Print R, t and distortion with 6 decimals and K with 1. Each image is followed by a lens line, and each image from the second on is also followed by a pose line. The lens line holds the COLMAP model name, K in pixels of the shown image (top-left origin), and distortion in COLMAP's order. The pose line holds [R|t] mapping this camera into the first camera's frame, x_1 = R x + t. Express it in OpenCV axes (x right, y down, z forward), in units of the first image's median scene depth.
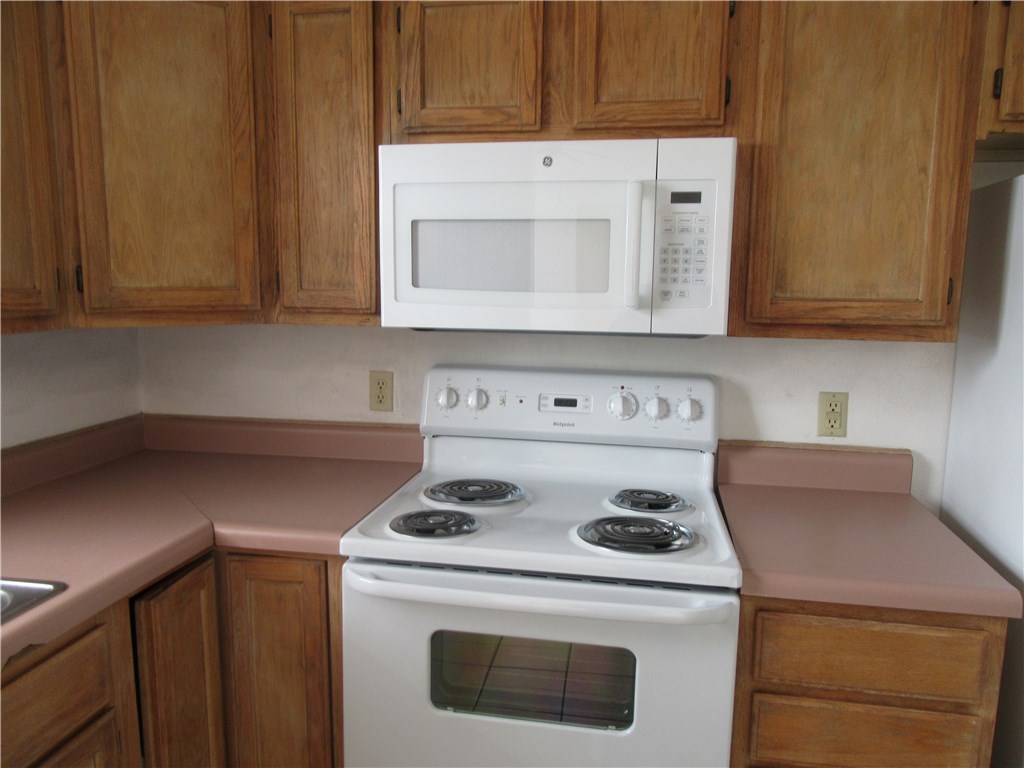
lens RADIAL K [[752.3, 0, 512.5], [0, 752.3, 387.1], [0, 0, 1]] dist [-0.024700, -0.002814]
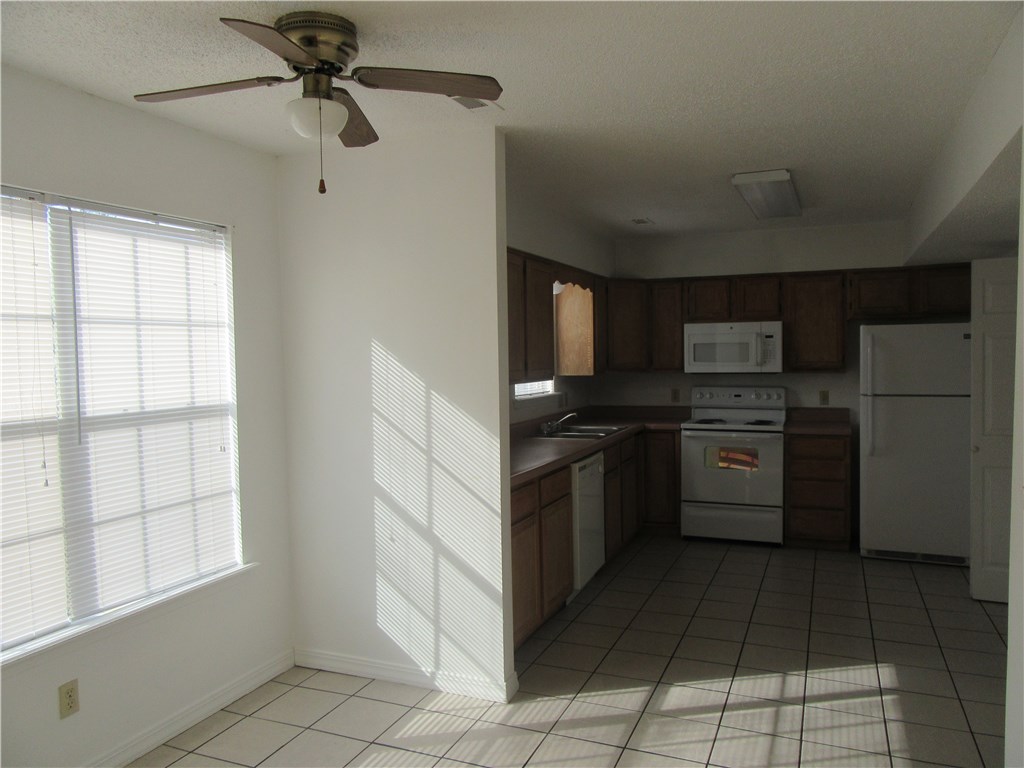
lens RADIAL K [[752.3, 0, 508.0], [0, 752.3, 380.8], [0, 0, 1]] dist [-0.024700, -0.002814]
pose [[0.976794, -0.018526, -0.213376, -0.228486], [-0.006472, 0.993244, -0.115864, 0.375048], [0.214081, 0.114557, 0.970075, -2.628864]]
